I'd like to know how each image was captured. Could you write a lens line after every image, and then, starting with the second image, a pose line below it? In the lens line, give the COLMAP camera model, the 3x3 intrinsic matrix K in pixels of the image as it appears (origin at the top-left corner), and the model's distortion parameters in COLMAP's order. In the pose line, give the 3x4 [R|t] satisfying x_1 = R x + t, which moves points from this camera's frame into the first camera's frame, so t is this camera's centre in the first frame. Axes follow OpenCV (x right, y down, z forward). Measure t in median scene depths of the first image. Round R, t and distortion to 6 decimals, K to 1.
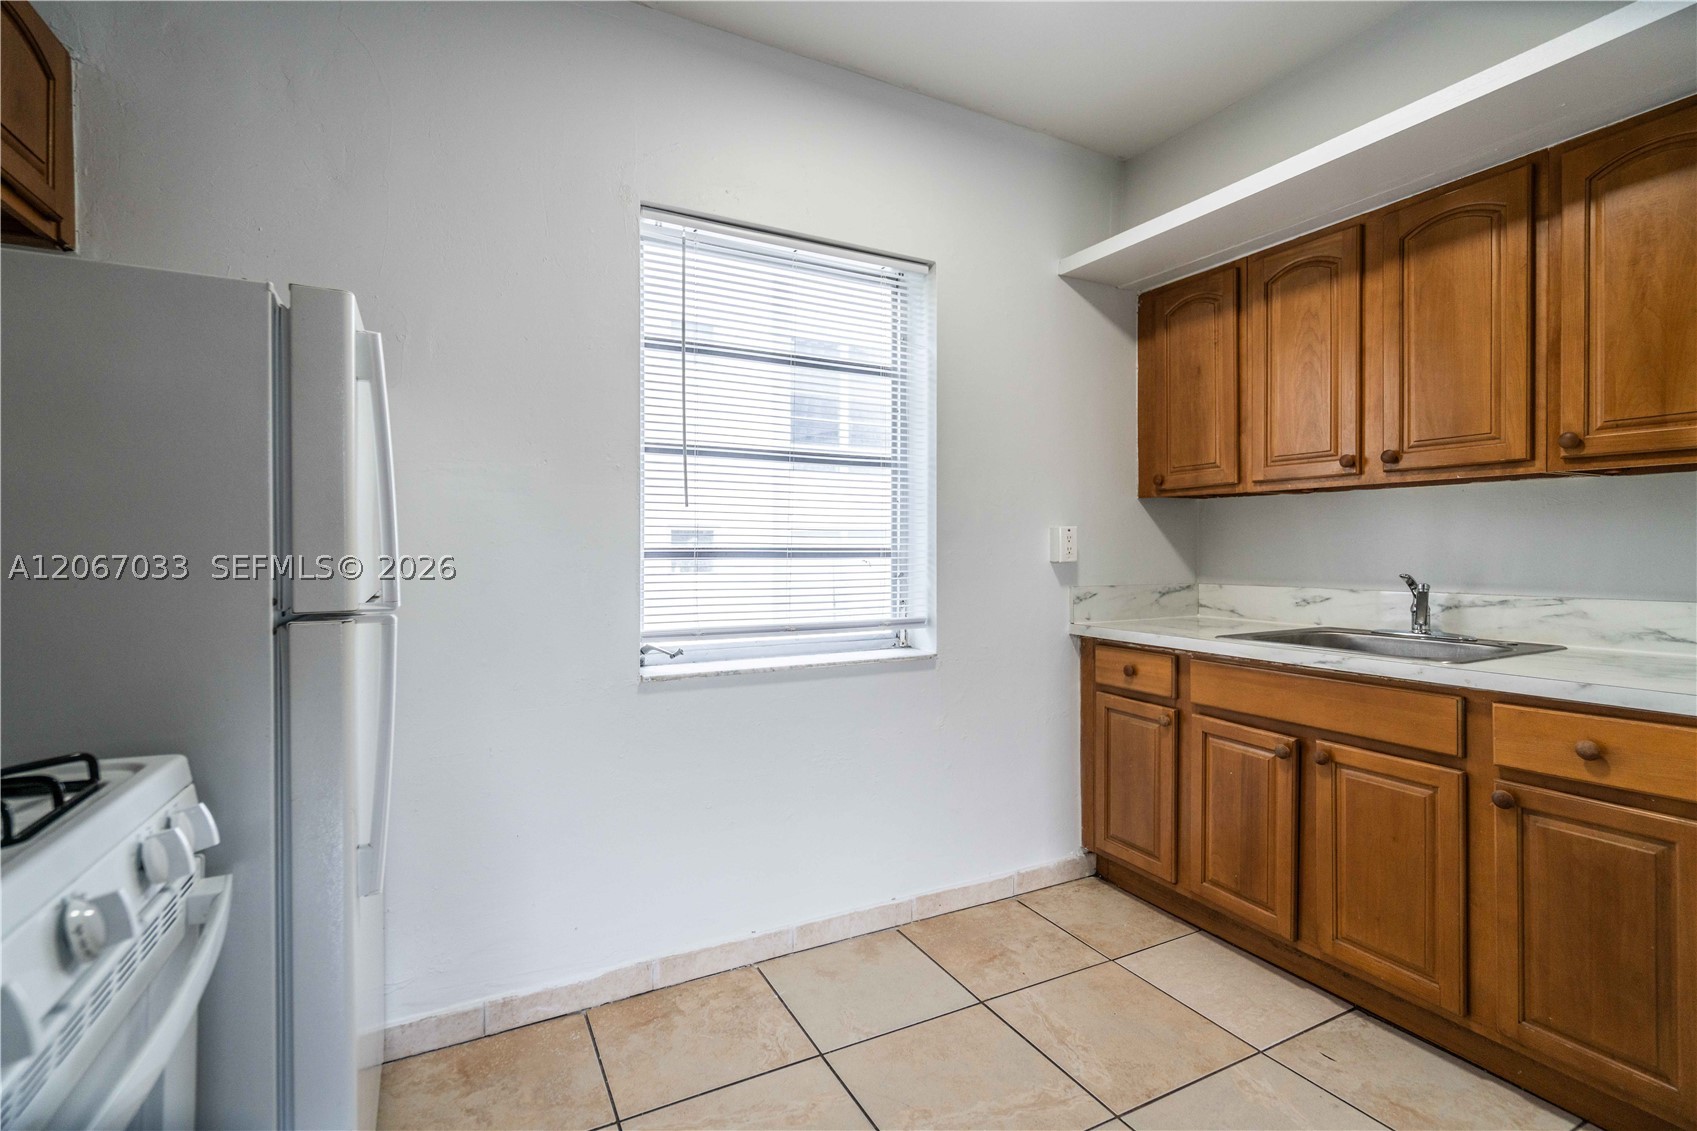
lens RADIAL K [[786.9, 0, 874.3], [0, 786.9, 549.3], [0, 0, 1]] dist [0.000144, 0.000348]
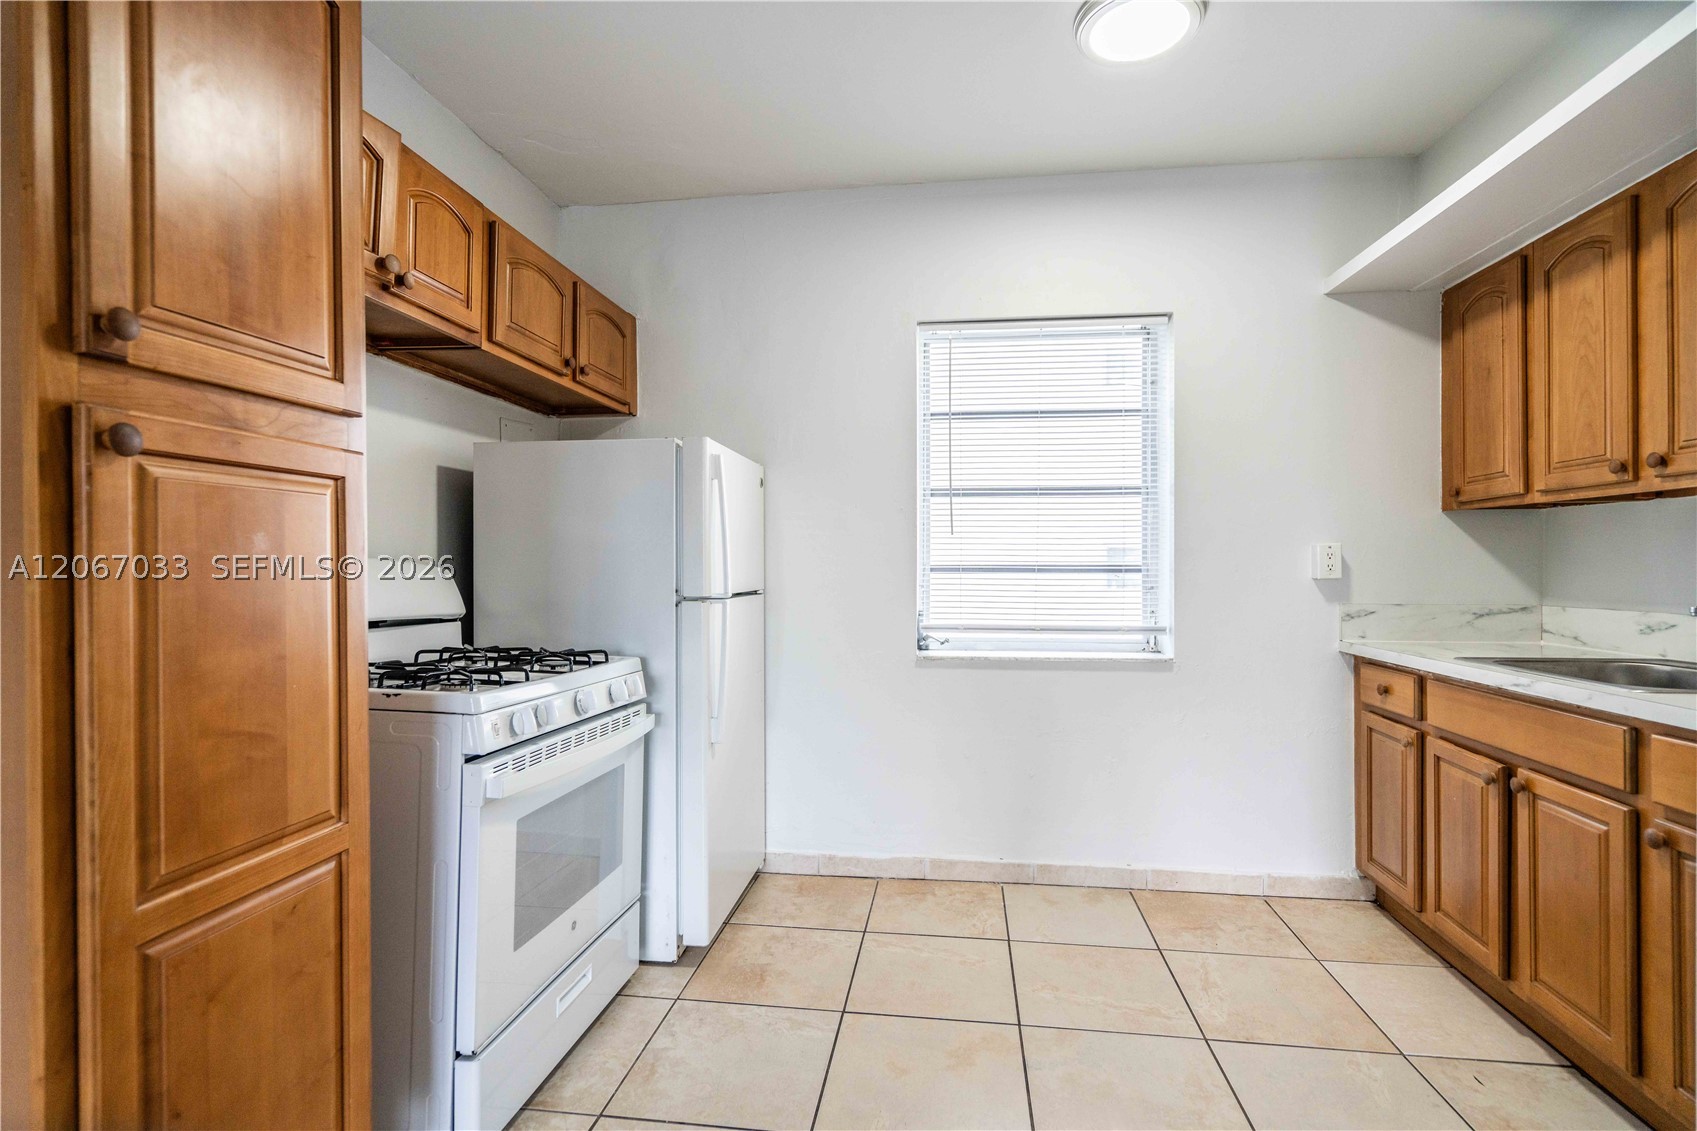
lens RADIAL K [[790.0, 0, 858.2], [0, 790.0, 562.5], [0, 0, 1]] dist [-0.004041, -0.000374]
pose [[0.814288, -0.001704, -0.580459, 0.387996], [-0.000508, 0.999993, -0.003648, -0.000824], [0.580461, 0.003265, 0.814281, -0.193476]]
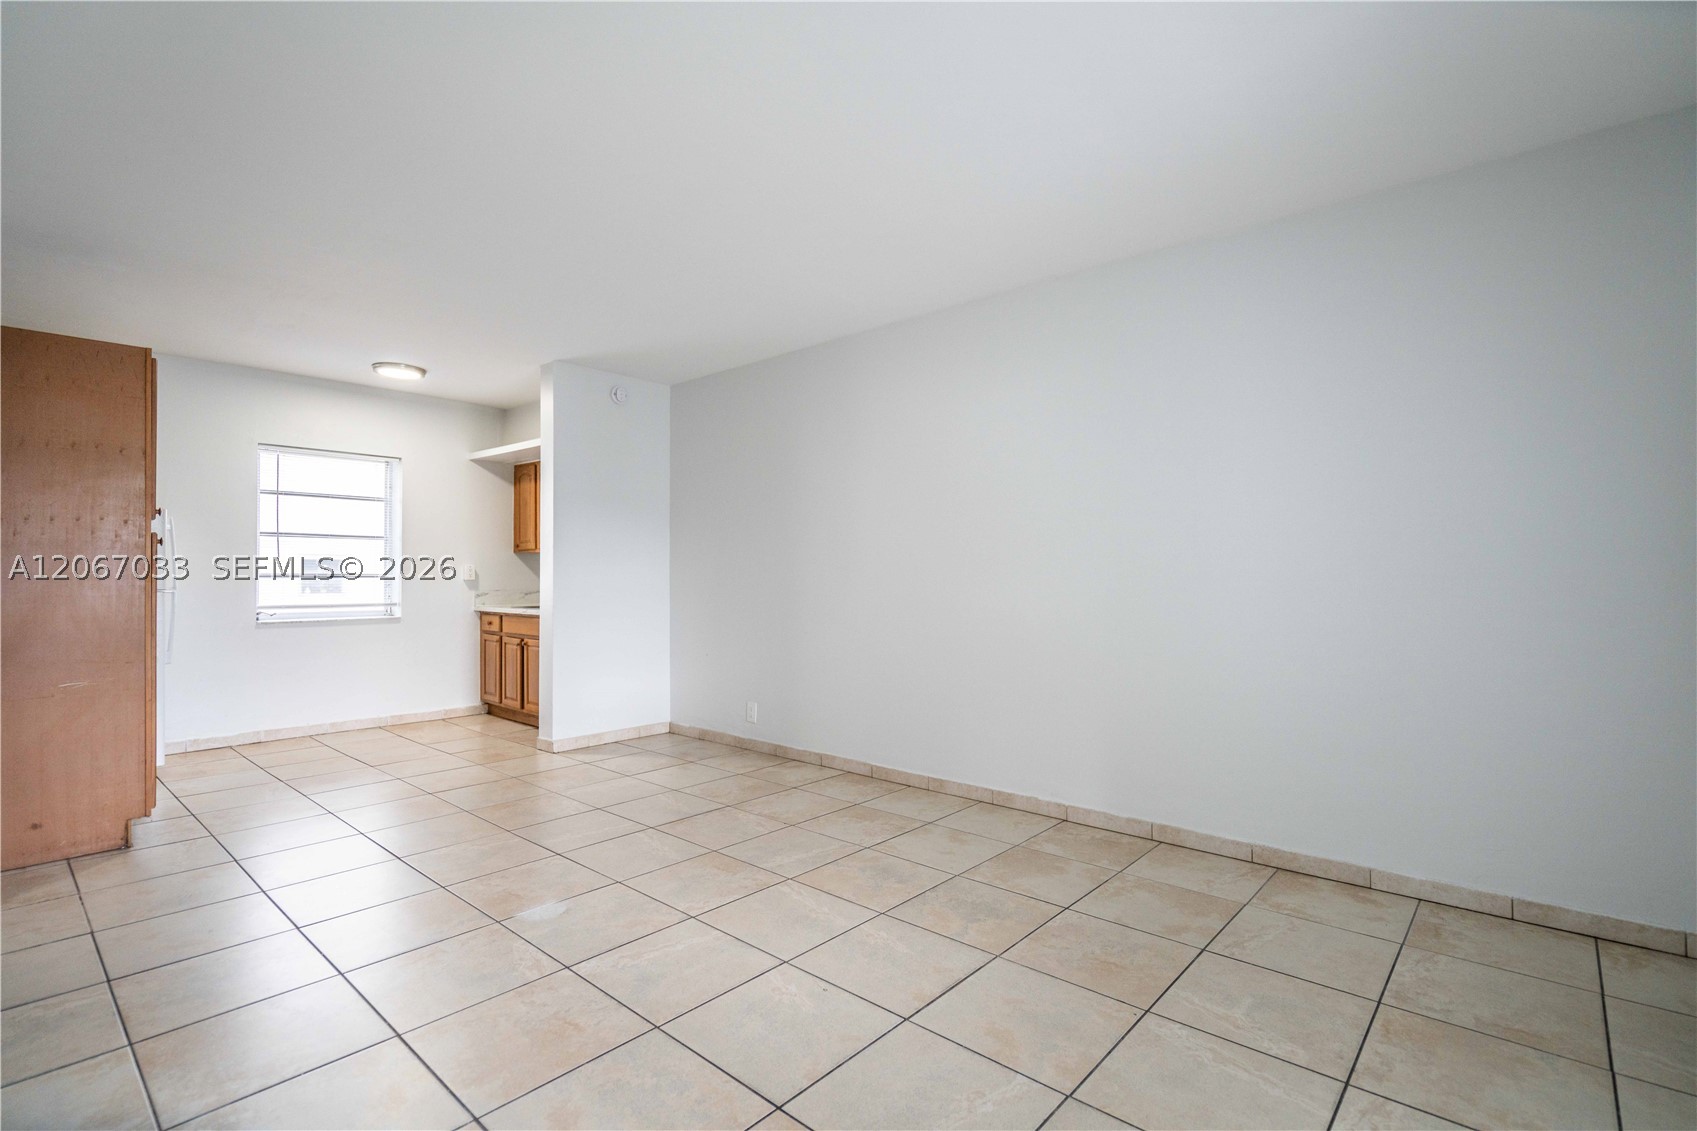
lens RADIAL K [[791.5, 0, 848.5], [0, 791.5, 565.5], [0, 0, 1]] dist [-0.000403, 0.000075]
pose [[0.941810, 0.005932, 0.336092, 0.592720], [-0.001868, 0.999921, -0.012415, 0.000410], [-0.336139, 0.011064, 0.941747, -1.888457]]
